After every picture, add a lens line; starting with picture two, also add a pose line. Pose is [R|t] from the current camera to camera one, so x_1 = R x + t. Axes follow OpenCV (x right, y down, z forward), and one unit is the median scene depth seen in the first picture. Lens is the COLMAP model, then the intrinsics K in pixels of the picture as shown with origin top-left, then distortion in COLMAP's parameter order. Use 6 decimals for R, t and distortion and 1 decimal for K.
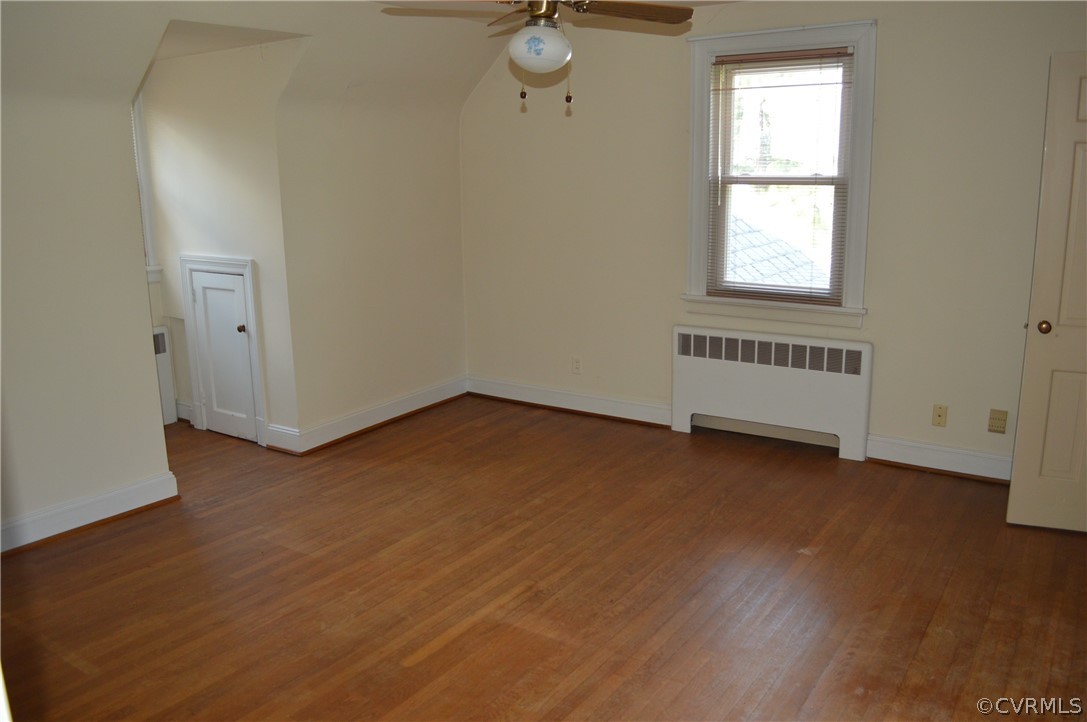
lens RADIAL K [[866.5, 0, 543.5], [0, 866.5, 361.0], [0, 0, 1]] dist [-0.078611, 0.003875]
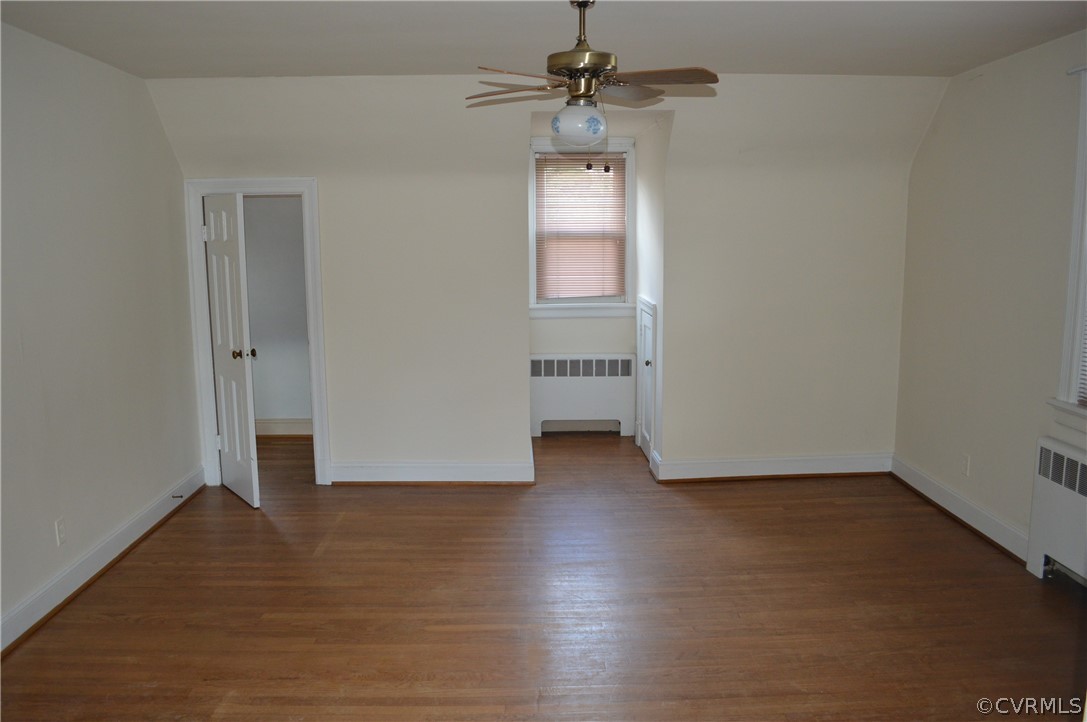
lens RADIAL K [[866.5, 0, 543.5], [0, 866.5, 361.0], [0, 0, 1]] dist [-0.078611, 0.003875]
pose [[0.593201, 0.134258, -0.793781, 0.523366], [-0.178452, 0.983396, 0.032970, -0.057864], [0.785027, 0.122094, 0.607310, 0.198266]]
